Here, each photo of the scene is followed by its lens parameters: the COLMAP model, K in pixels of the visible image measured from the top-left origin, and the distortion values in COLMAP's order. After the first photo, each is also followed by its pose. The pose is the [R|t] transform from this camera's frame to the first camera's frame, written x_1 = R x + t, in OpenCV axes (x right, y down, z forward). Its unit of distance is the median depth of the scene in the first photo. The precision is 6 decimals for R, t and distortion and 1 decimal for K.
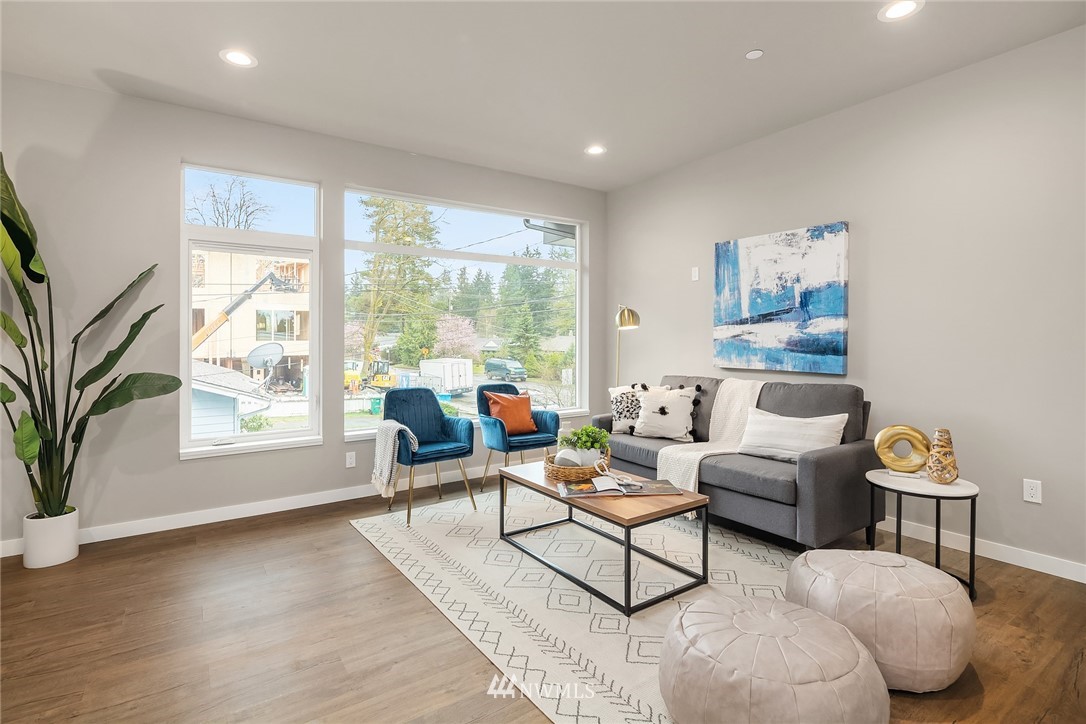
lens RADIAL K [[530.0, 0, 543.3], [0, 530.0, 335.2], [0, 0, 1]] dist [0.006862, -0.005928]
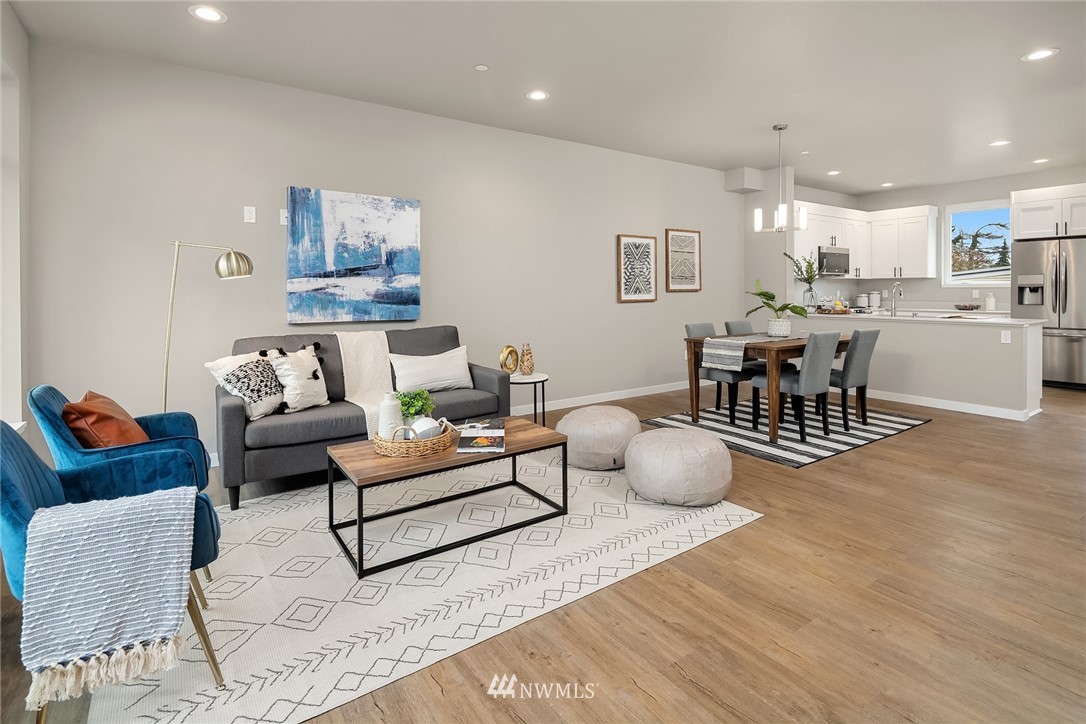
lens RADIAL K [[530.0, 0, 544.0], [0, 530.0, 291.3], [0, 0, 1]] dist [0.006862, -0.005928]
pose [[-0.009711, 0.003178, 0.999948, -0.648792], [-0.002198, 0.999992, -0.003200, 0.008239], [-0.999950, -0.002229, -0.009704, 0.639504]]
